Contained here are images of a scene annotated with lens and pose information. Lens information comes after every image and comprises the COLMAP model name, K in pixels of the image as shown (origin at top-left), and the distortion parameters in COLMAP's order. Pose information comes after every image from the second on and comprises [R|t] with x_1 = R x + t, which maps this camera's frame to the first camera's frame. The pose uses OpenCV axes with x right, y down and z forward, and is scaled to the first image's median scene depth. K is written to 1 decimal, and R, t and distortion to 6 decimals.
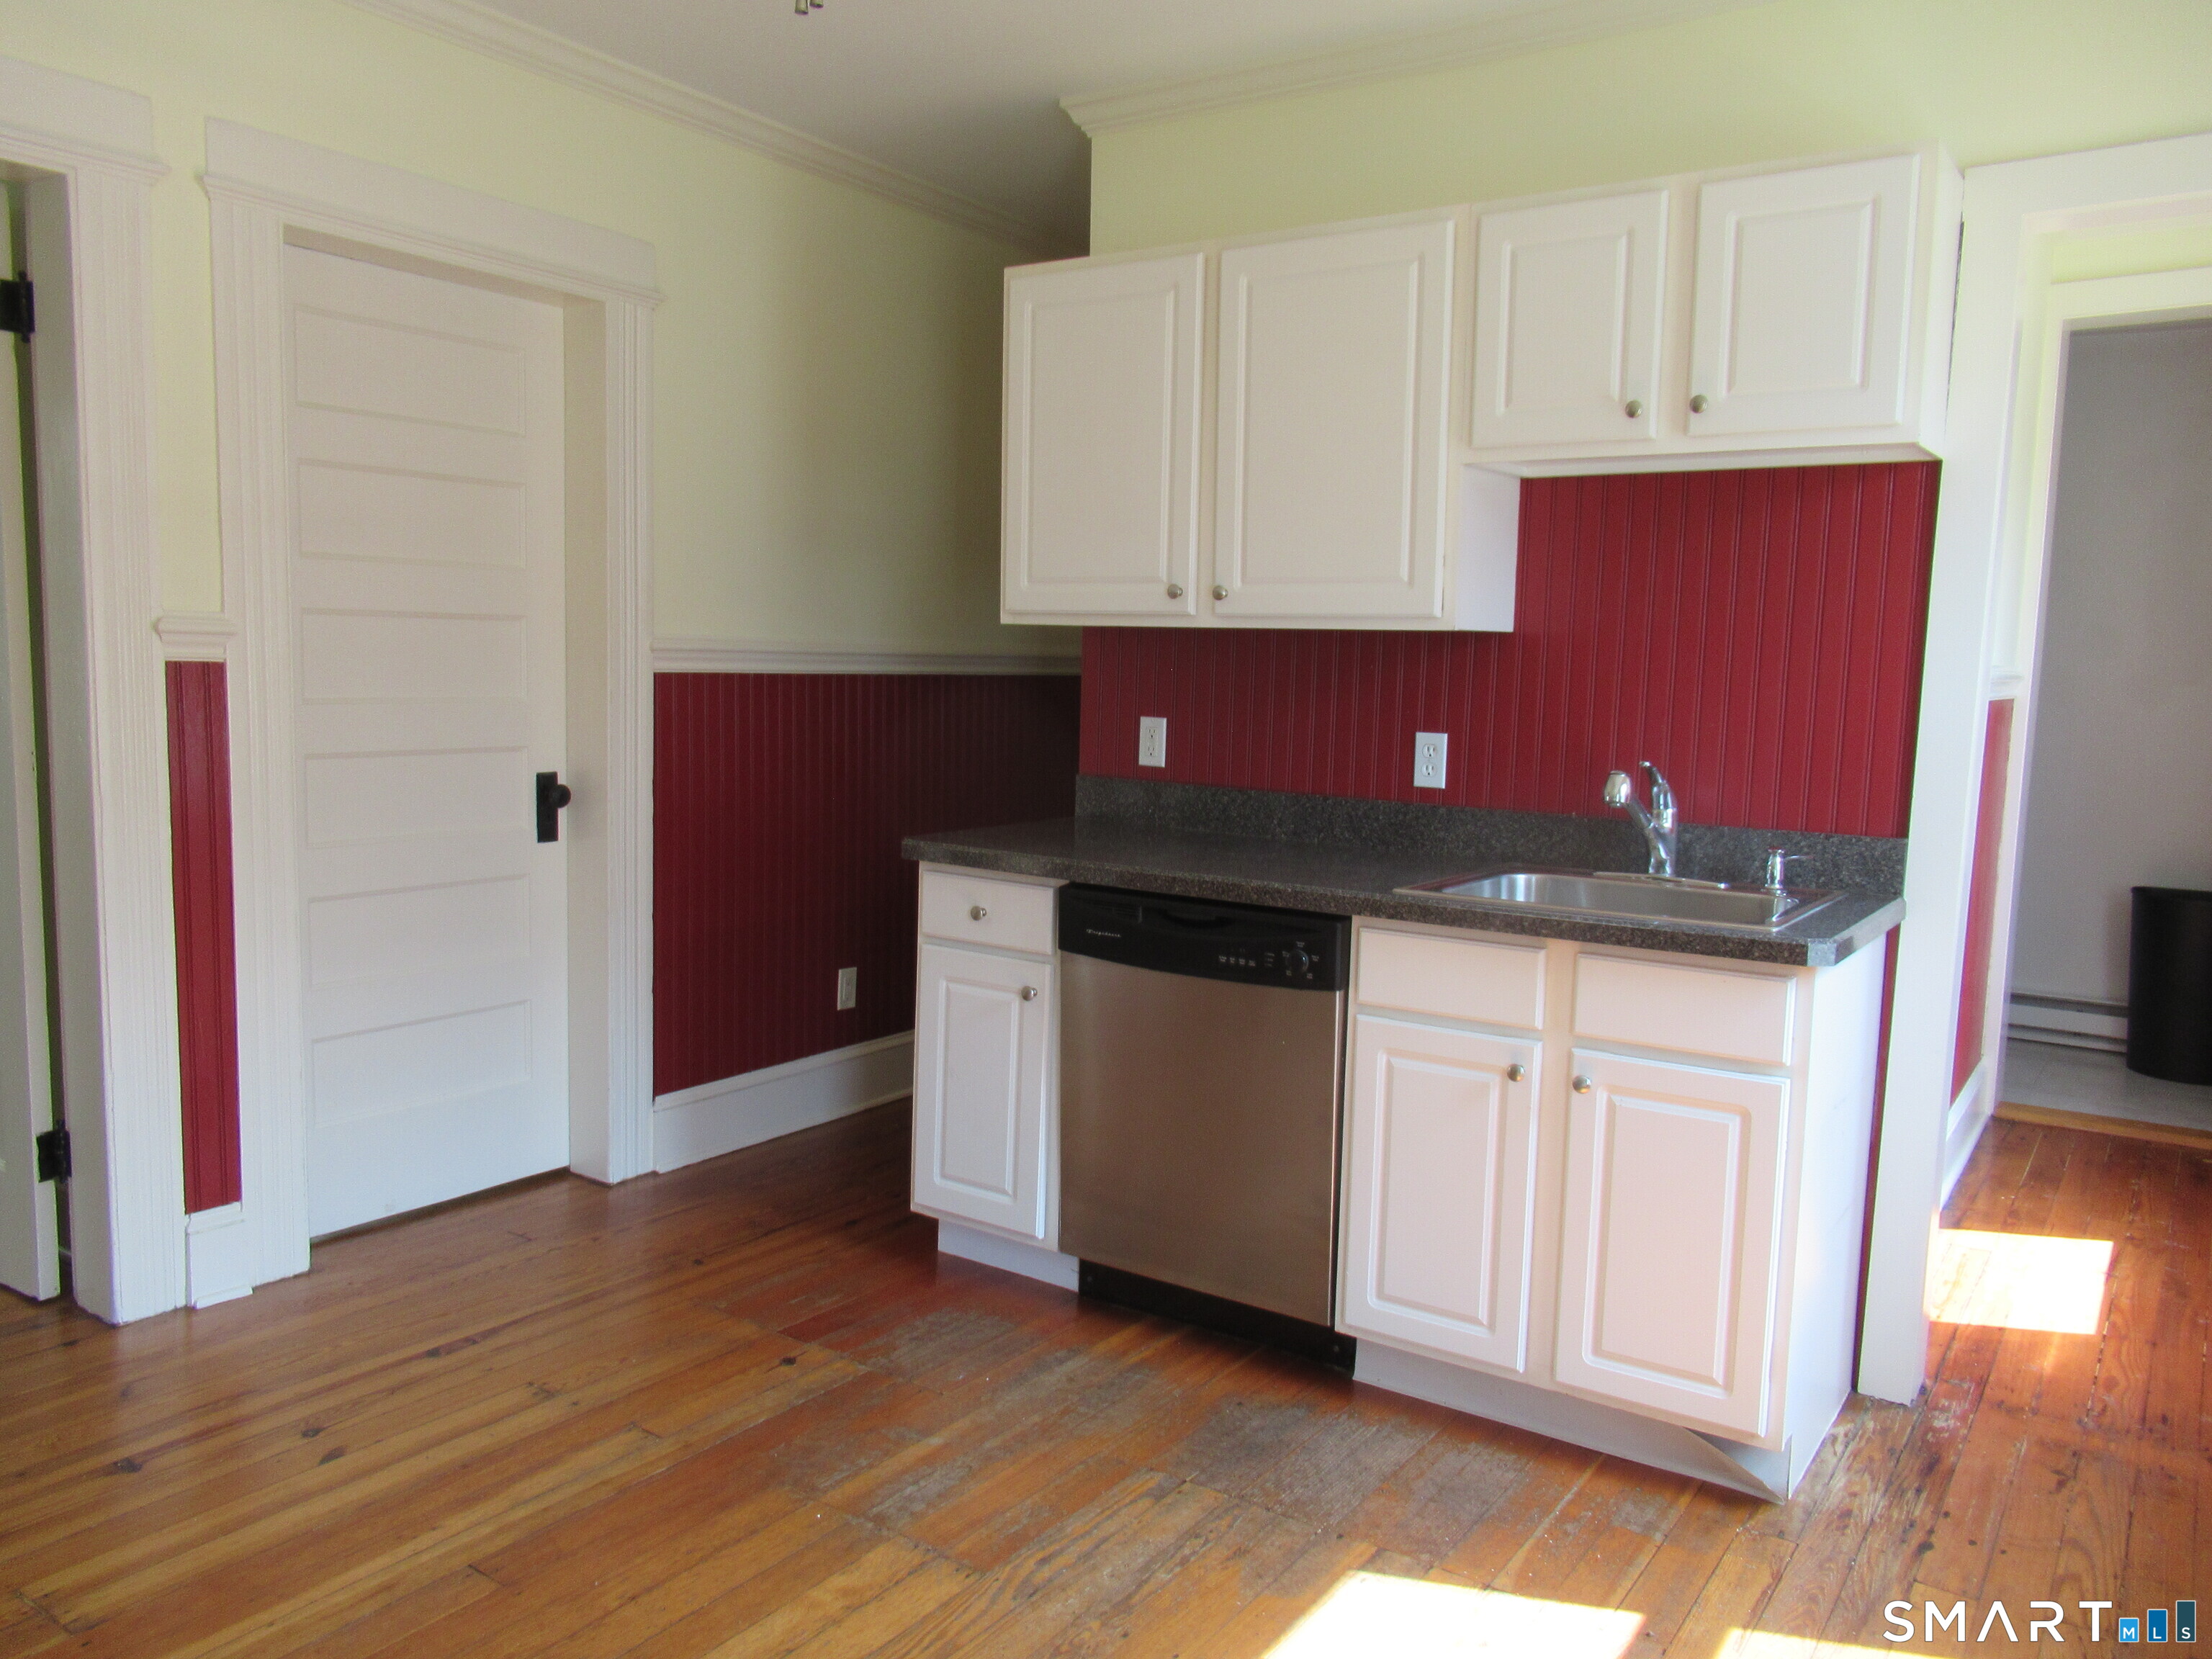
lens RADIAL K [[1651.9, 0, 1098.0], [0, 1651.9, 830.9], [0, 0, 1]] dist [0.022417, -0.012399]
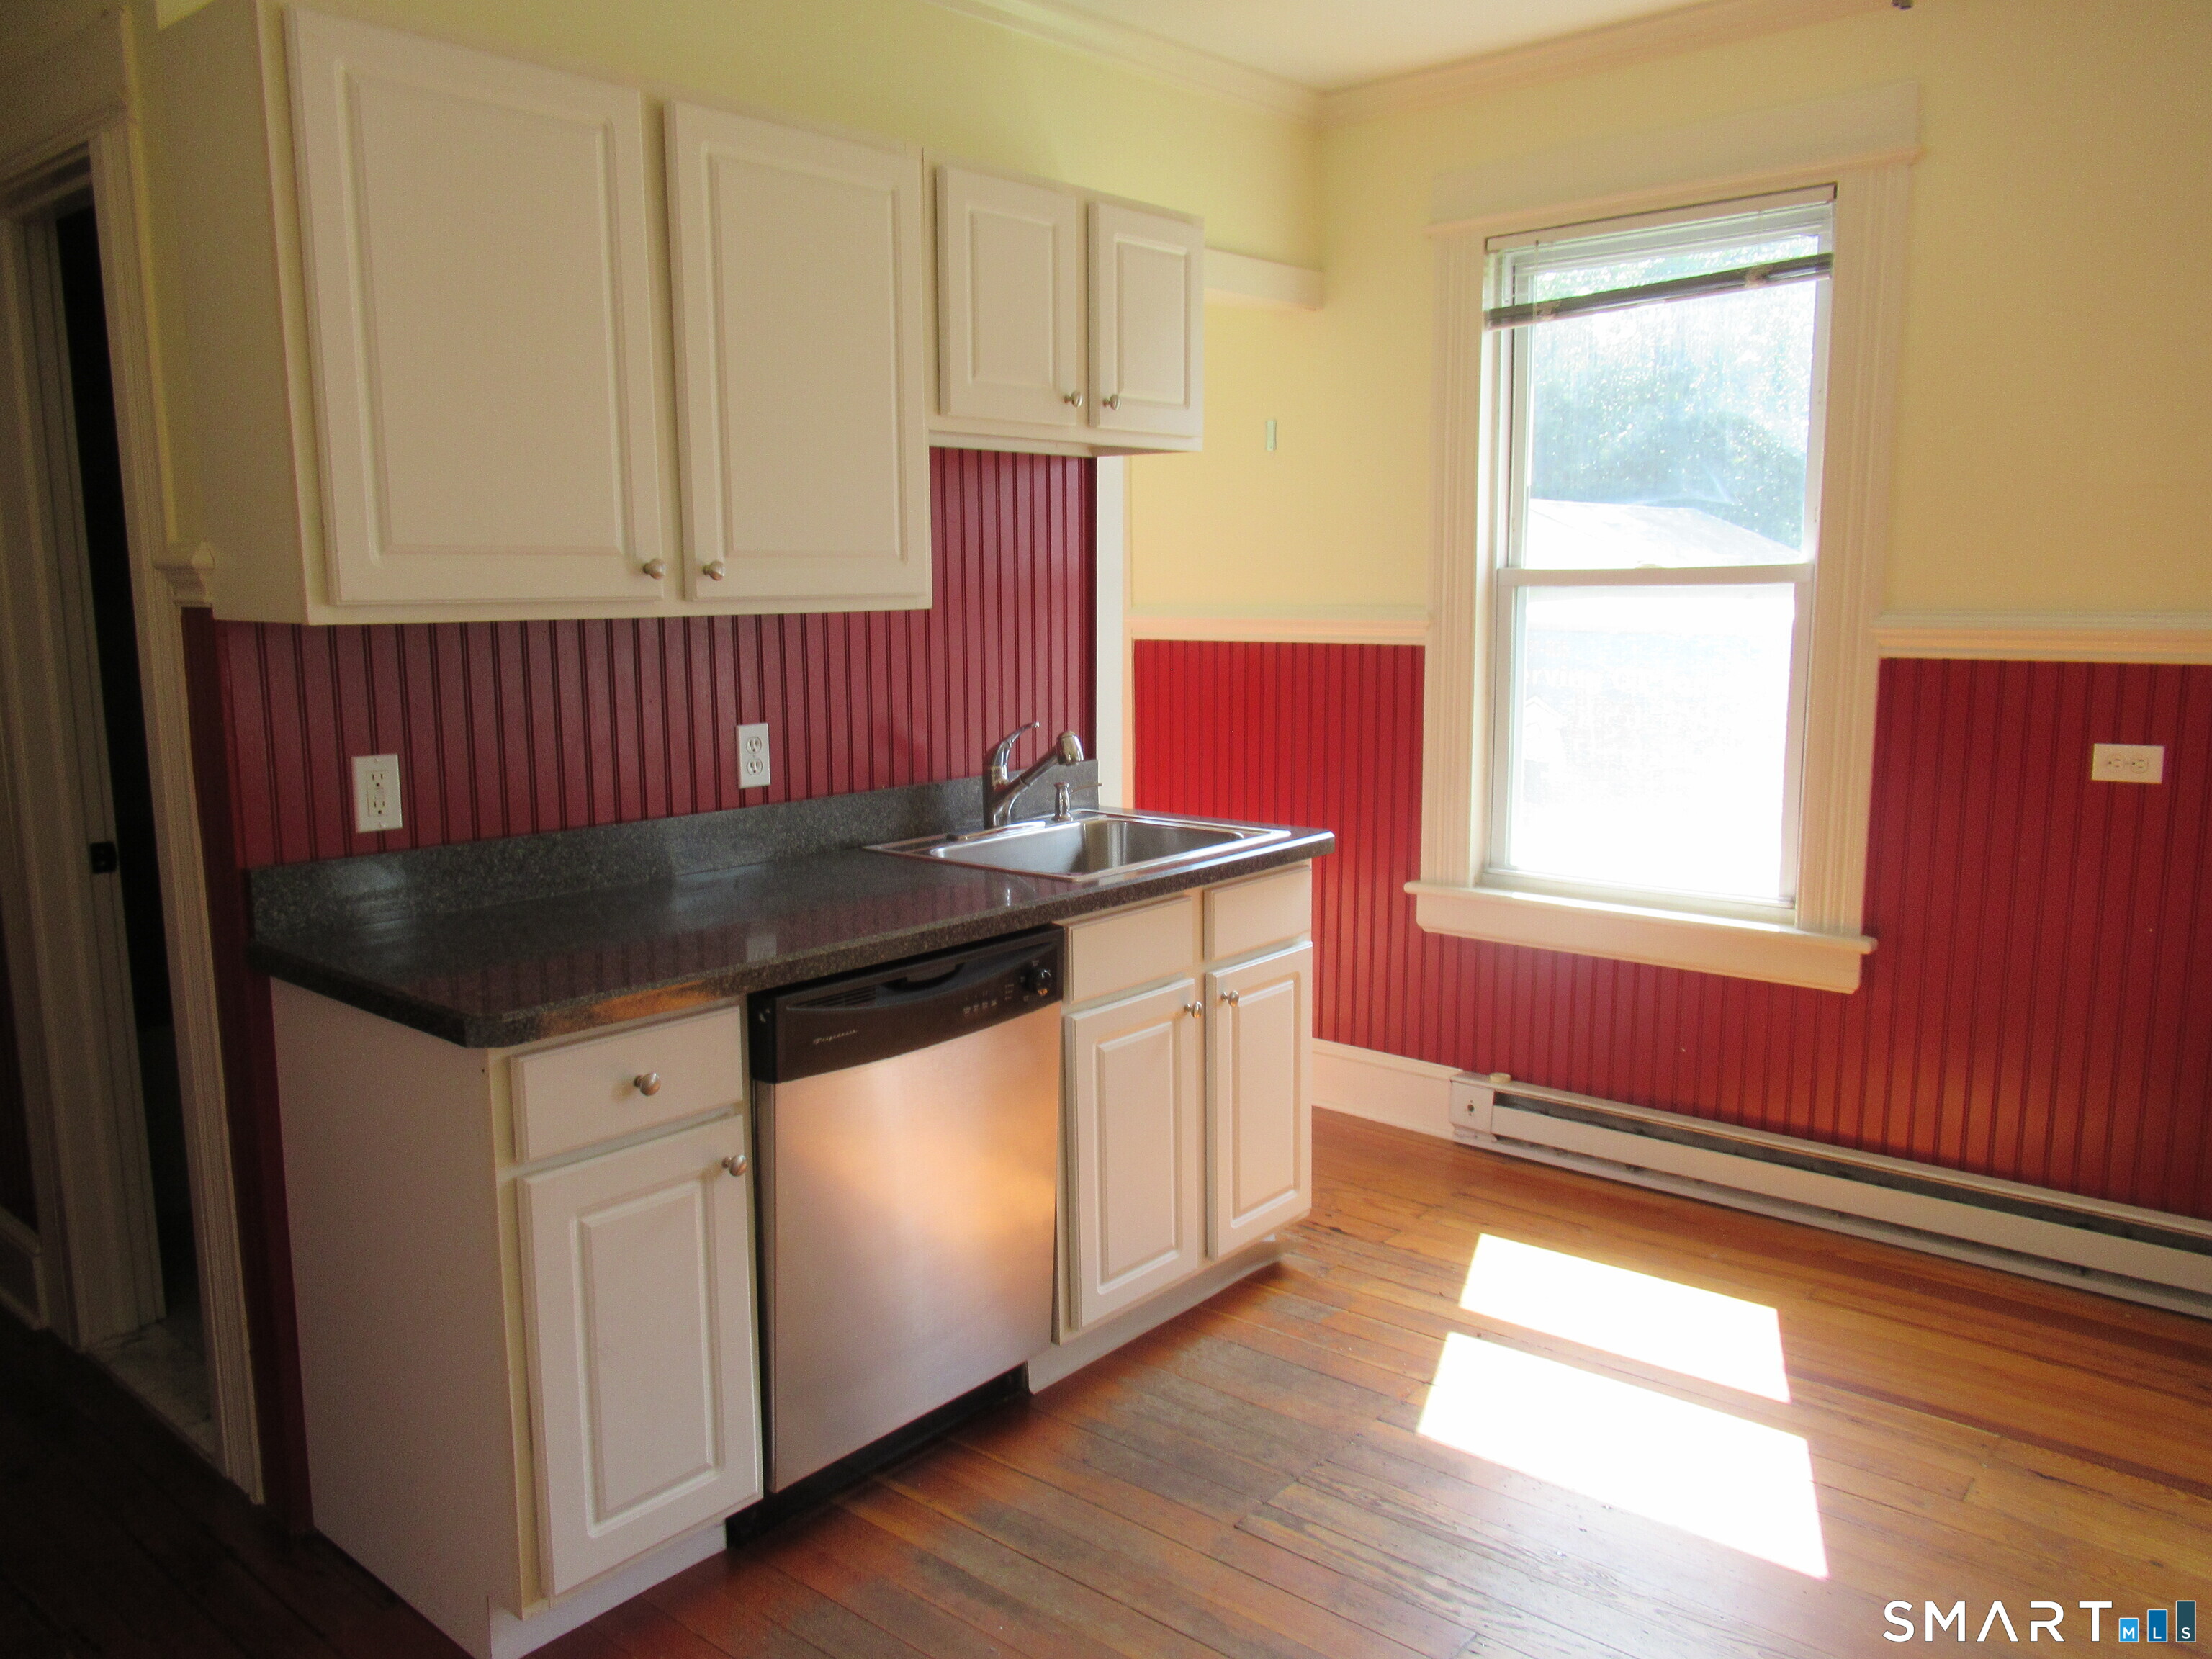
lens RADIAL K [[1651.9, 0, 1104.7], [0, 1651.9, 842.8], [0, 0, 1]] dist [0.022417, -0.012399]
pose [[0.107672, -0.183145, 0.977172, -0.718727], [0.114391, 0.978640, 0.170816, -0.141203], [-0.987584, 0.093388, 0.126322, 0.801324]]
